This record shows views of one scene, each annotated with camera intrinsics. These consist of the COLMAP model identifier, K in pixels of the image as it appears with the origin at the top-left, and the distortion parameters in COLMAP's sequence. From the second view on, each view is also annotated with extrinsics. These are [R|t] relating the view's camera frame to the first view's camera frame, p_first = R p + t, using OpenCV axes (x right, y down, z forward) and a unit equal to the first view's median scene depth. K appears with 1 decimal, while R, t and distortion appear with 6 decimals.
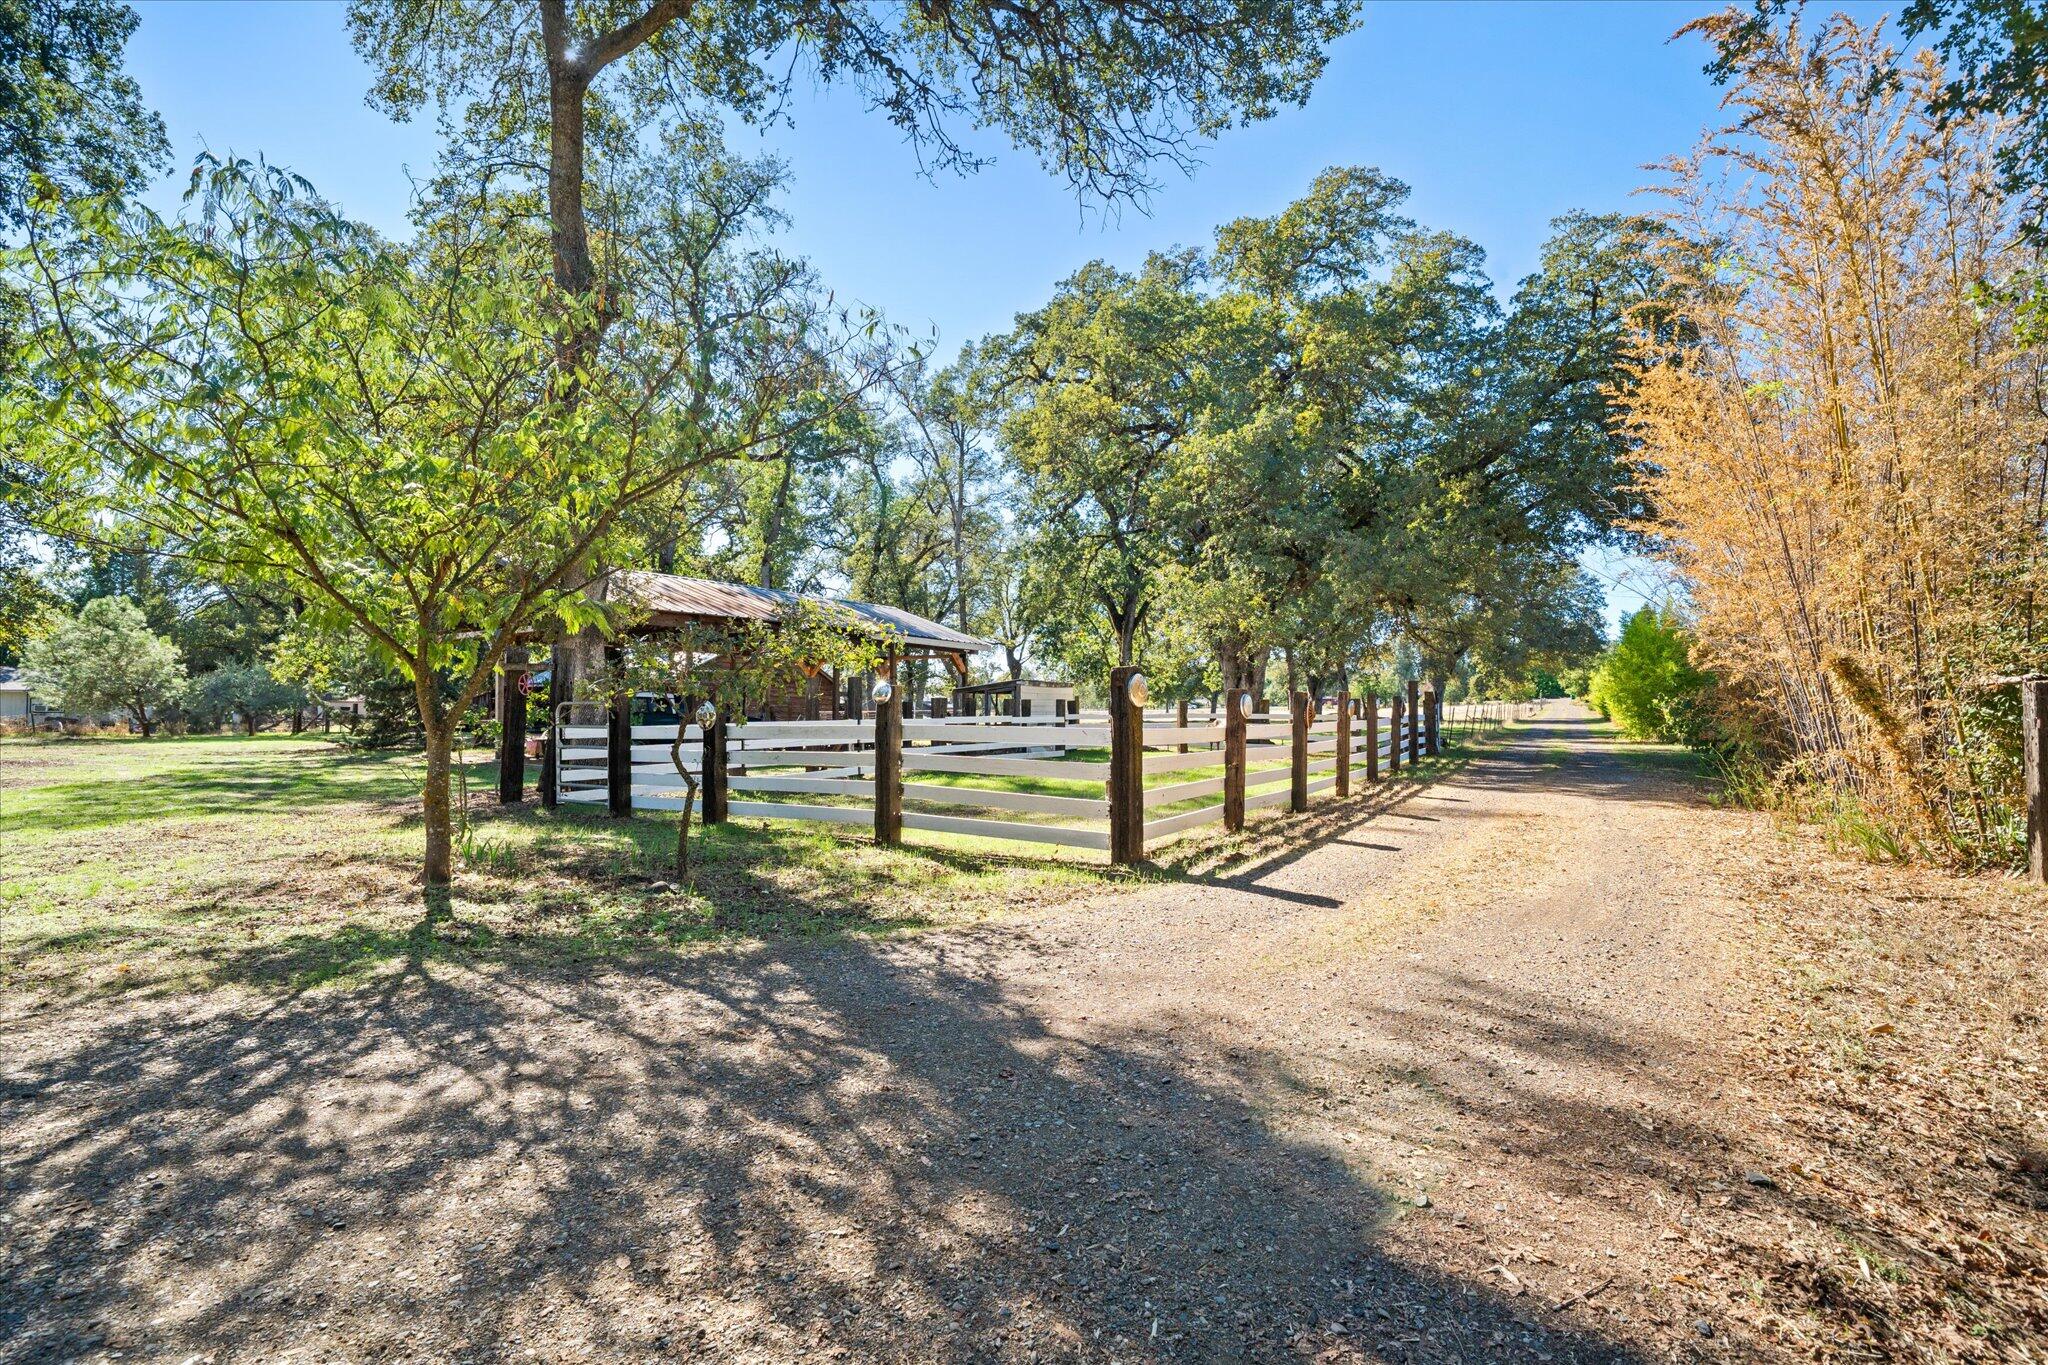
lens RADIAL K [[1022.0, 0, 1024.0], [0, 1022.0, 682.5], [0, 0, 1]] dist [0.000085, -0.000165]
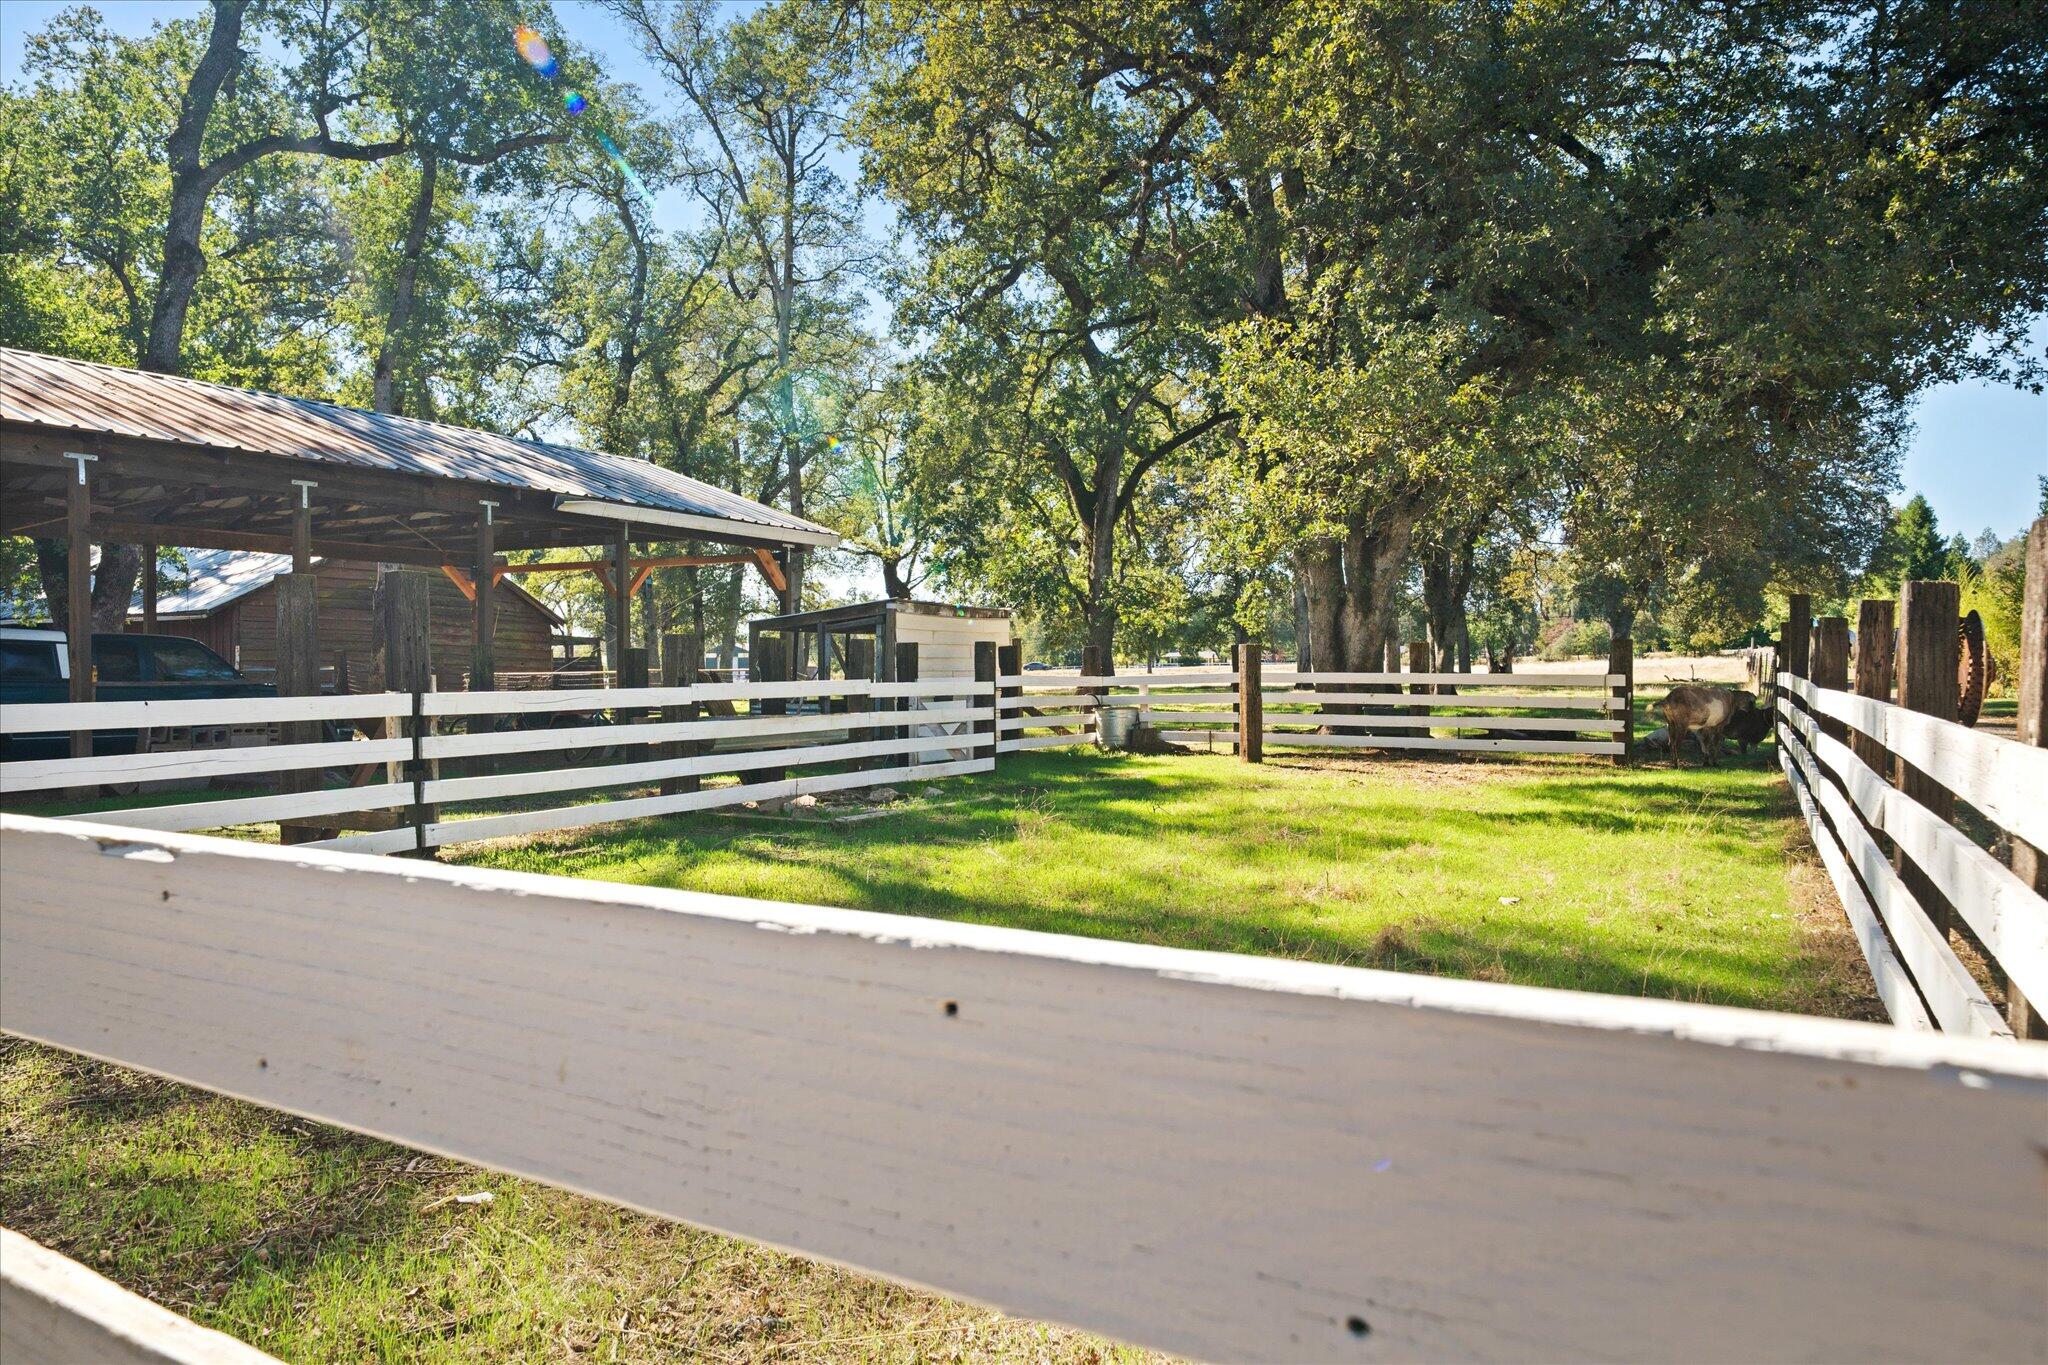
lens RADIAL K [[1022.0, 0, 1024.0], [0, 1022.0, 682.5], [0, 0, 1]] dist [0.000085, -0.000165]
pose [[0.996073, -0.004578, 0.088413, 0.010995], [0.001381, 0.999344, 0.036189, 0.014847], [-0.088521, -0.035925, 0.995426, 0.458742]]
